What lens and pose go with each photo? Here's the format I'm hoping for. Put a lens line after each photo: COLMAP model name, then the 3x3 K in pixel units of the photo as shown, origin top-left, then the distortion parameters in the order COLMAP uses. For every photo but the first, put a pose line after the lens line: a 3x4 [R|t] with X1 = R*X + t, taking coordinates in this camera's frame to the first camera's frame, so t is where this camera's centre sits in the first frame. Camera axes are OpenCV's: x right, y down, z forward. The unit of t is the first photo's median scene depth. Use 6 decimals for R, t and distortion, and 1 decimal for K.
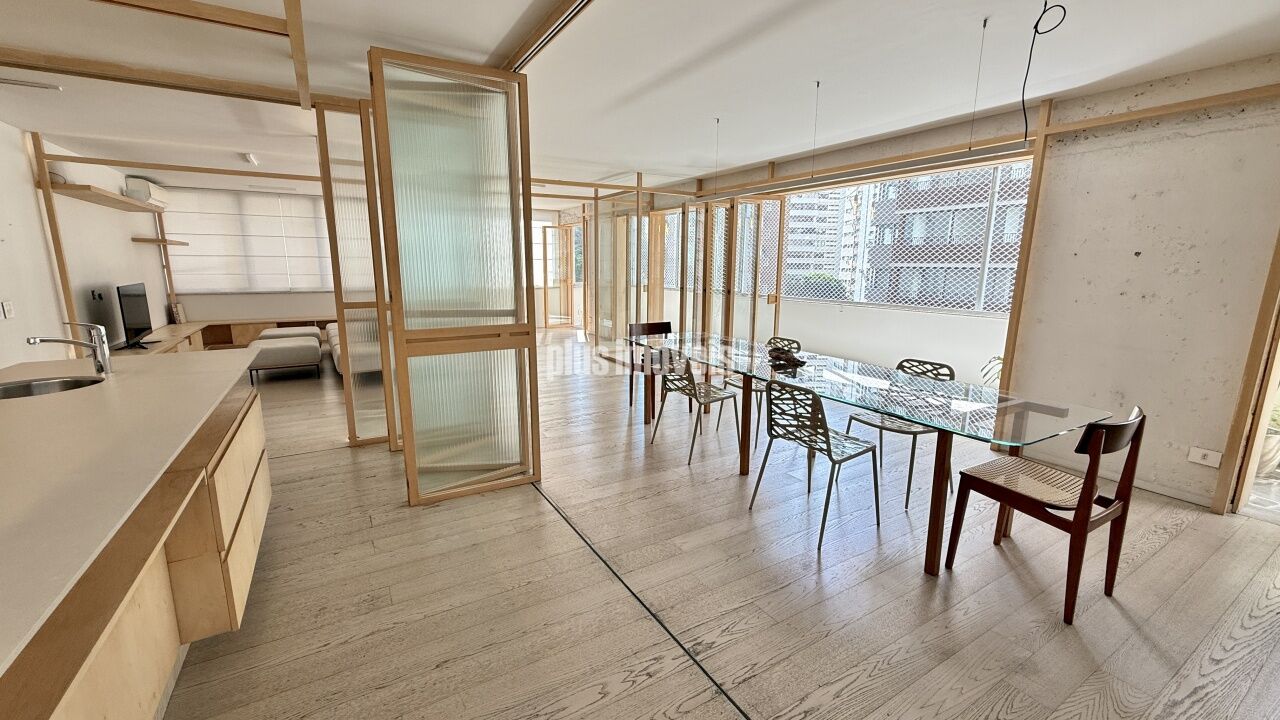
lens RADIAL K [[507.7, 0, 639.5], [0, 507.7, 358.1], [0, 0, 1]] dist [0.002624, -0.000389]
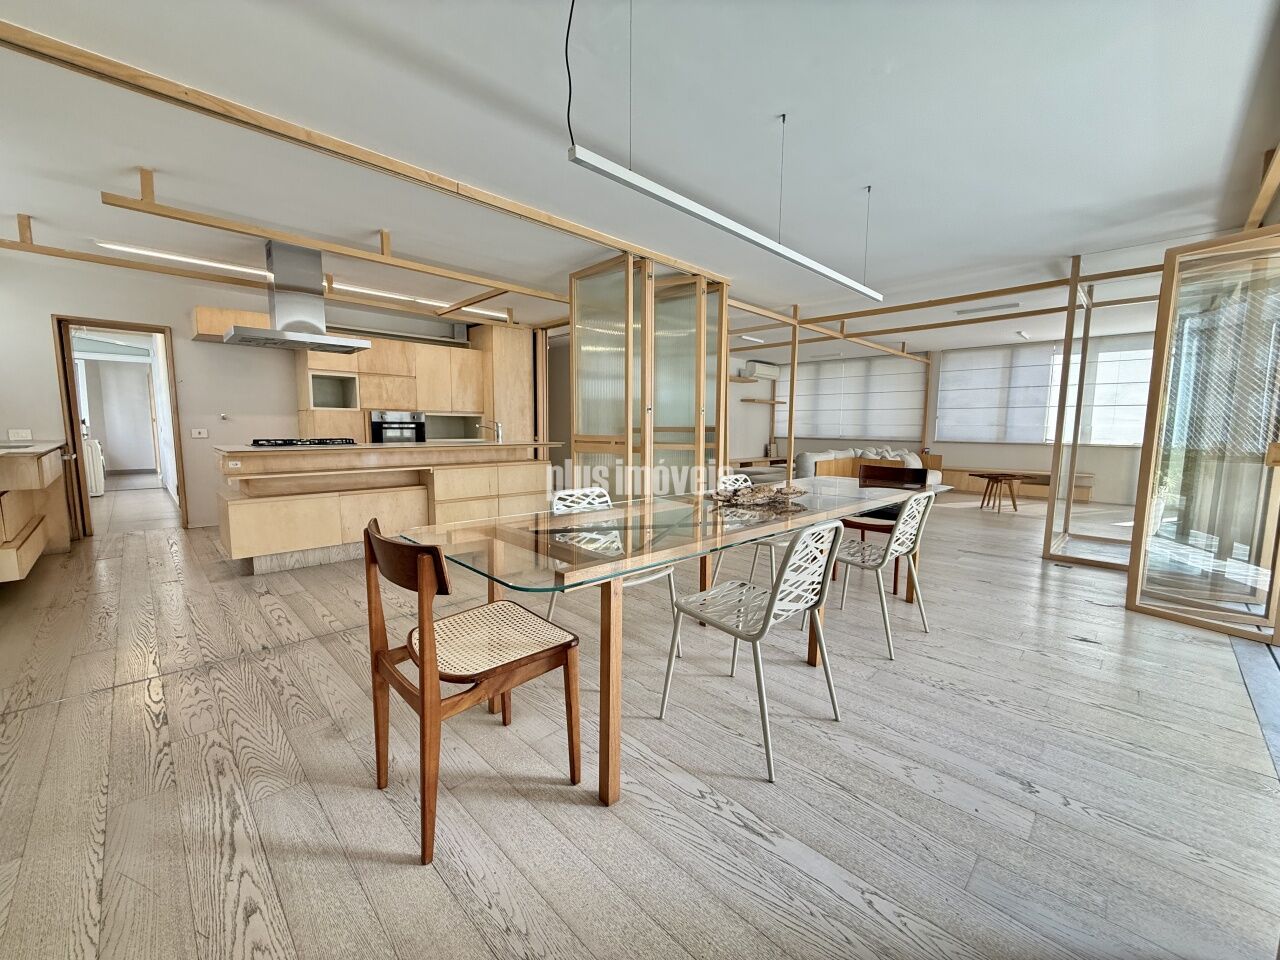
lens RADIAL K [[512.6, 0, 642.5], [0, 512.6, 482.0], [0, 0, 1]] dist [0.000105, -0.000163]
pose [[0.240859, 0.099979, -0.965397, 1.177179], [-0.184810, 0.981205, 0.055507, -0.035106], [0.952802, 0.165045, 0.254810, 0.789819]]
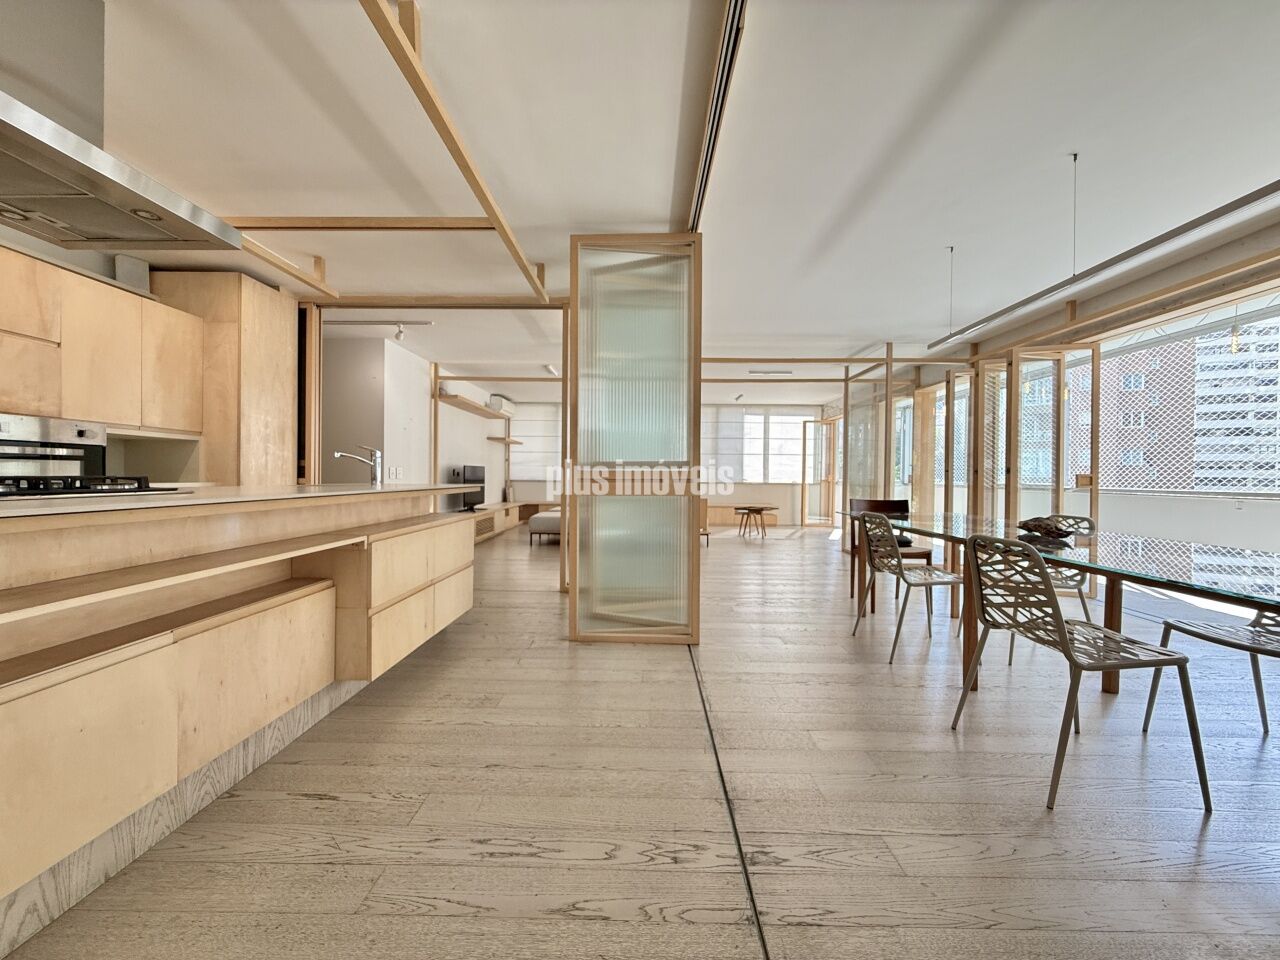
lens RADIAL K [[512.6, 0, 642.1], [0, 512.6, 480.3], [0, 0, 1]] dist [0.000105, -0.000163]
pose [[0.851756, 0.005621, -0.523909, 0.230384], [-0.099603, 0.983445, -0.151379, 0.116985], [0.514385, 0.181121, 0.838215, 0.144885]]
